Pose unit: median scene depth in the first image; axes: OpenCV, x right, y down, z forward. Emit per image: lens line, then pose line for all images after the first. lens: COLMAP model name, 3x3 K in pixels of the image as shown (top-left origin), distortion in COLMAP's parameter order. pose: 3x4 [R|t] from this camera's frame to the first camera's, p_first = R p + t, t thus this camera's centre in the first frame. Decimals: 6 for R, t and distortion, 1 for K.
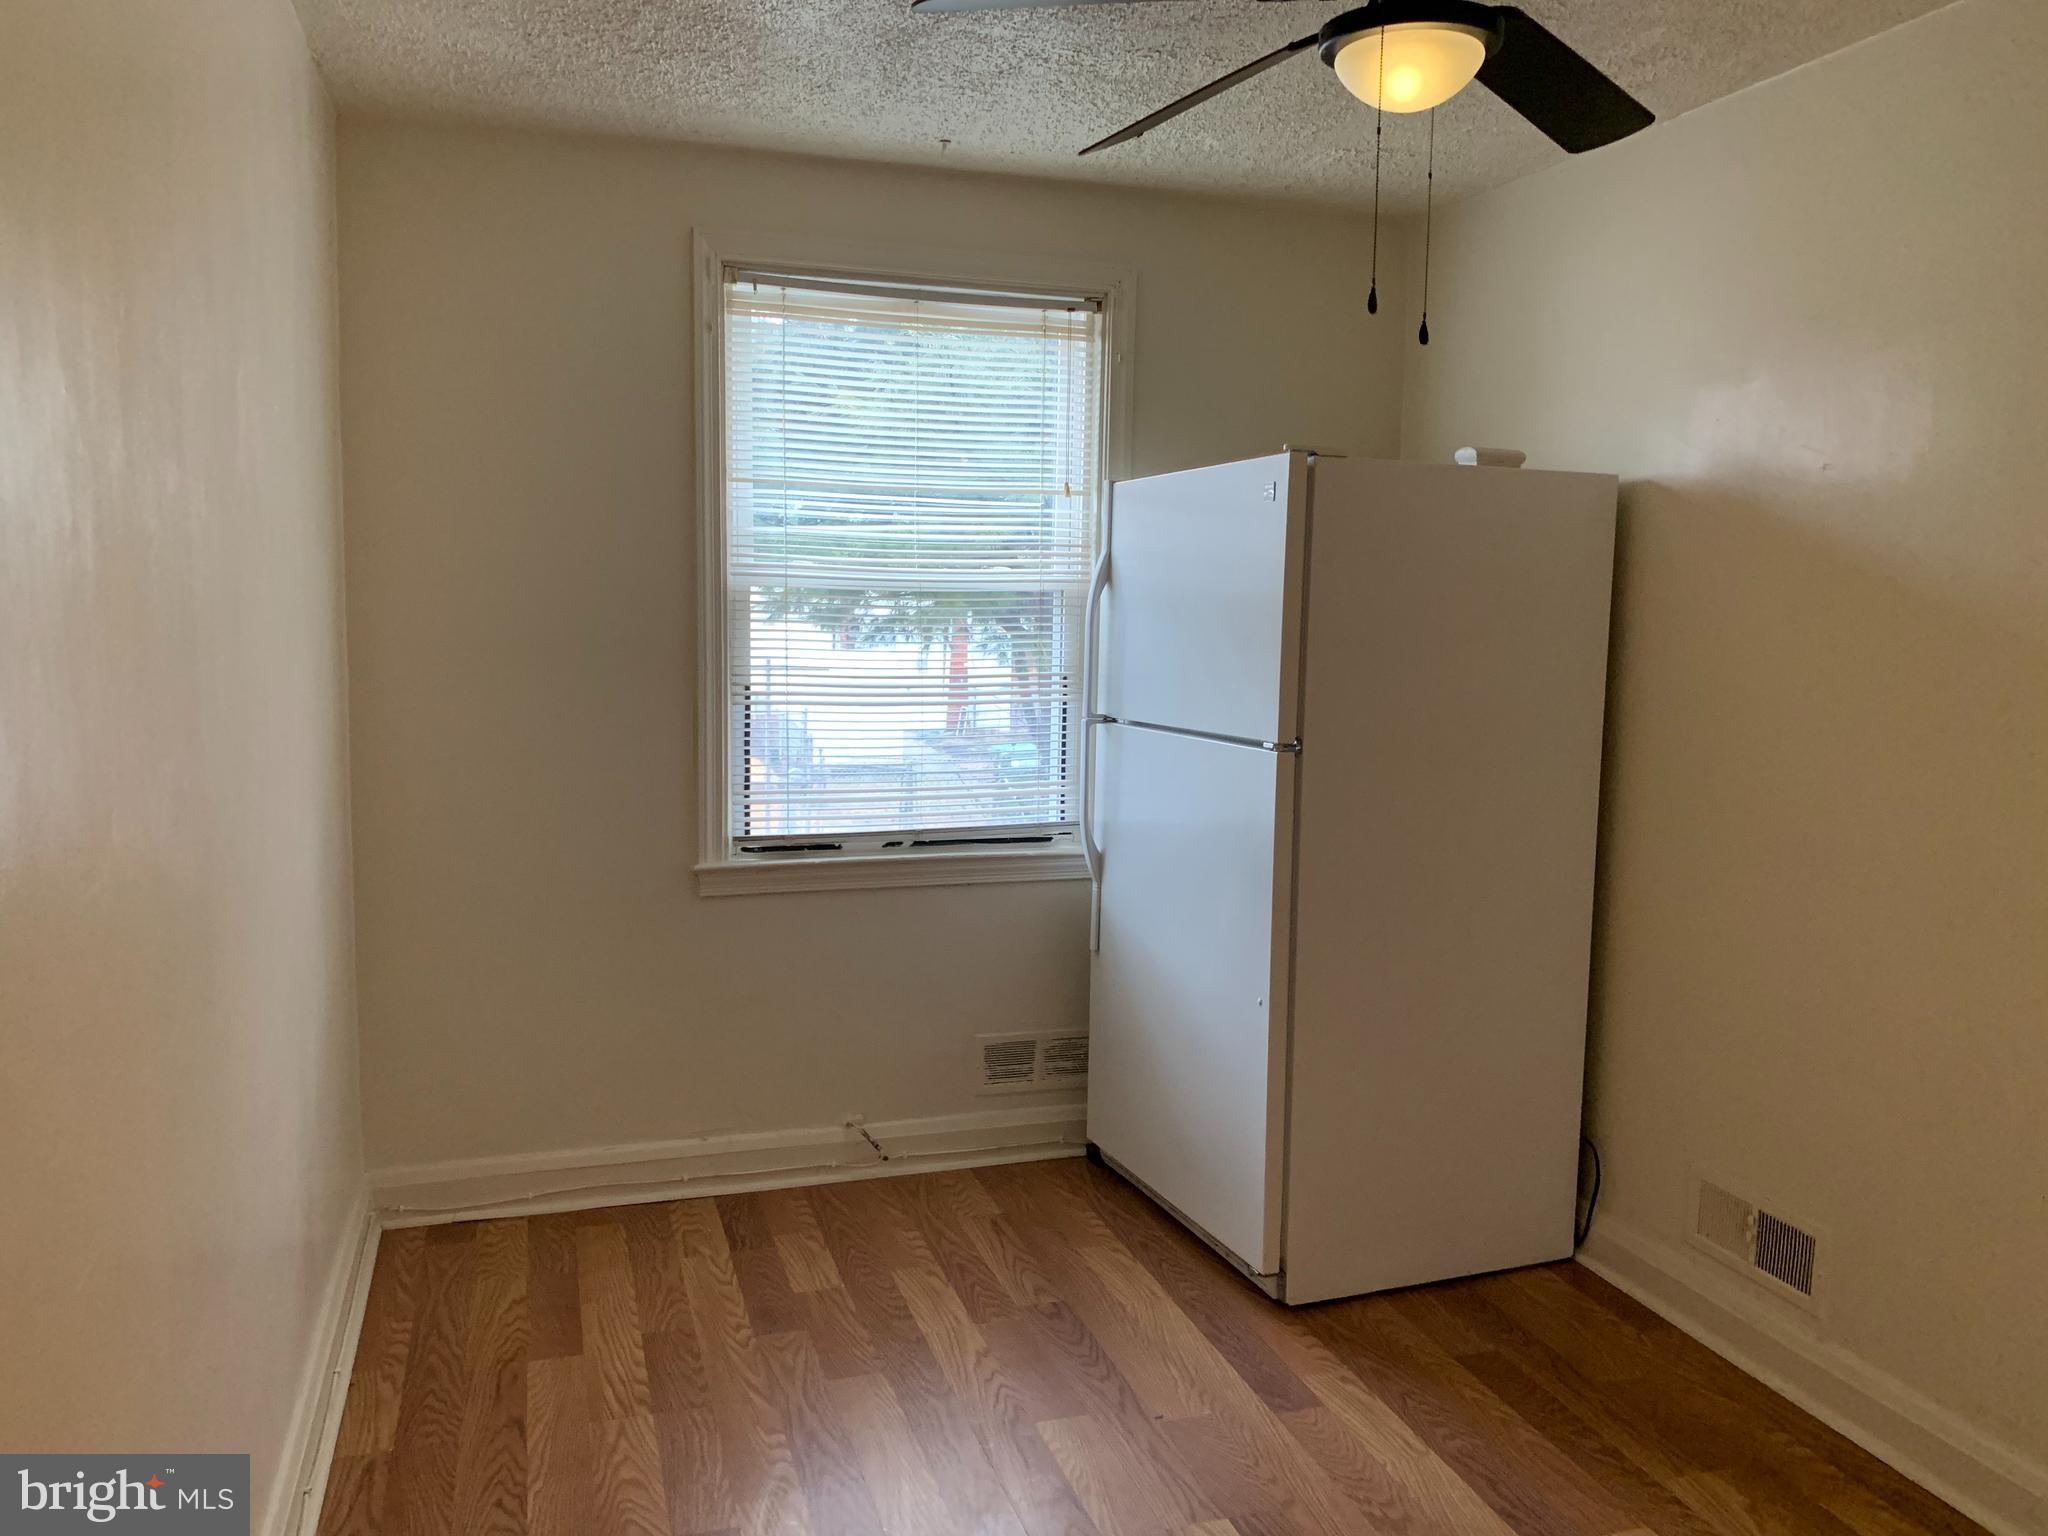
lens RADIAL K [[1576.8, 0, 1034.0], [0, 1576.8, 758.5], [0, 0, 1]] dist [0.053796, -0.059711]
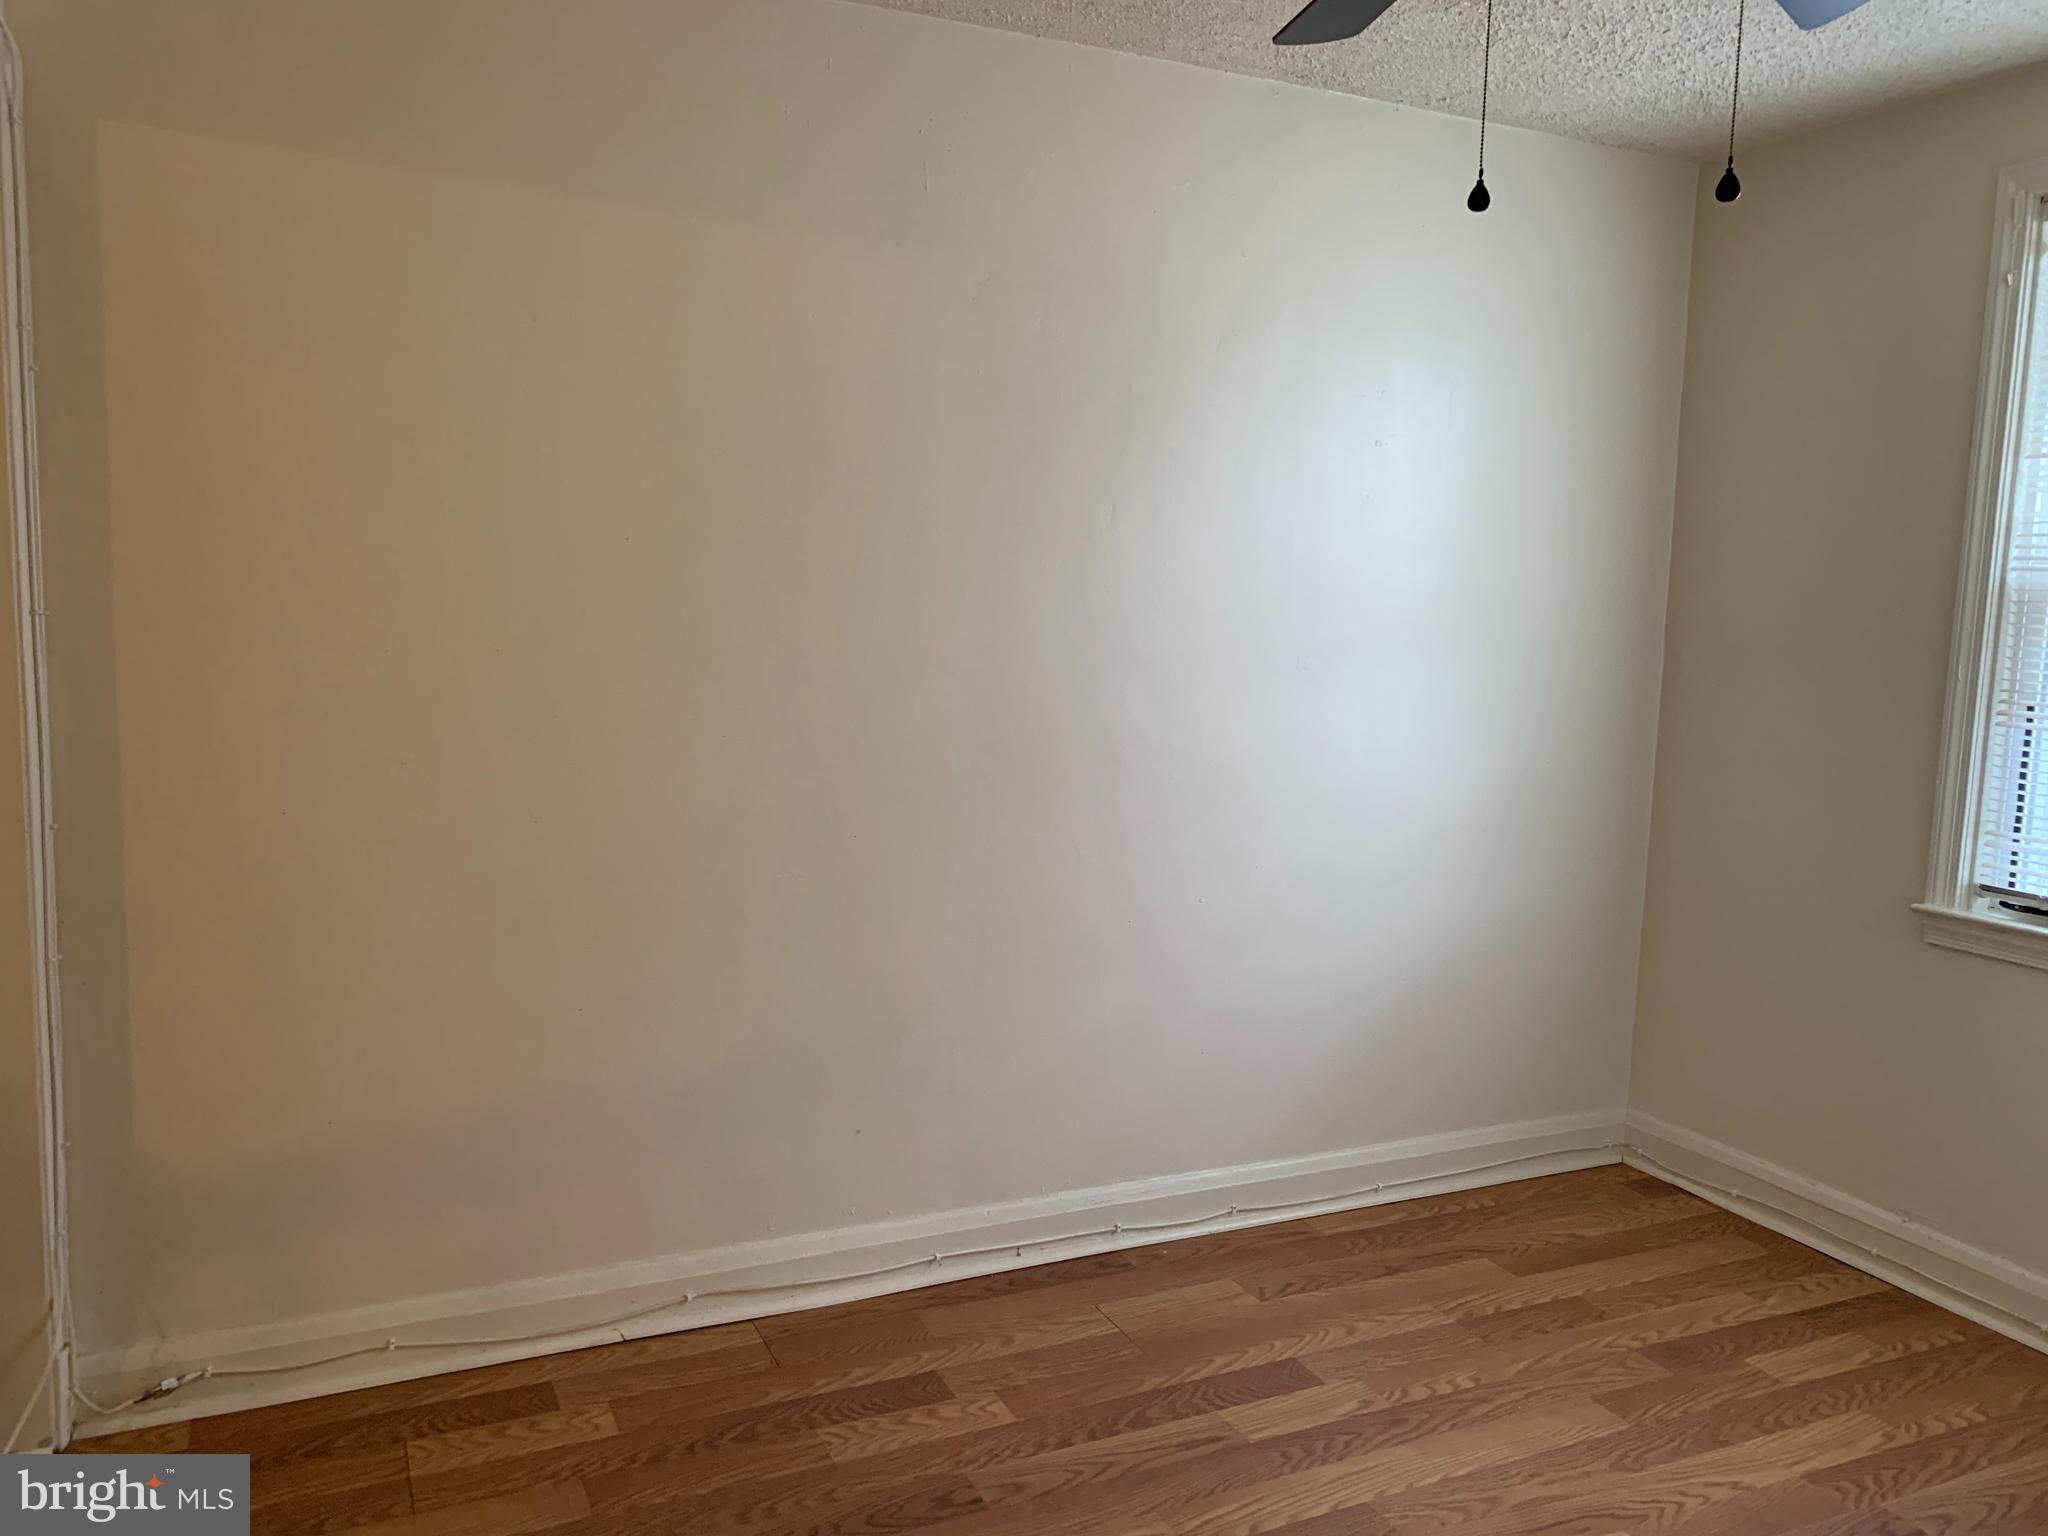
lens RADIAL K [[1576.8, 0, 1030.6], [0, 1576.8, 769.6], [0, 0, 1]] dist [0.053796, -0.059711]
pose [[0.135028, 0.110201, -0.984694, 0.611240], [-0.134160, 0.986677, 0.092026, -0.022077], [0.981717, 0.119681, 0.148014, 0.402139]]
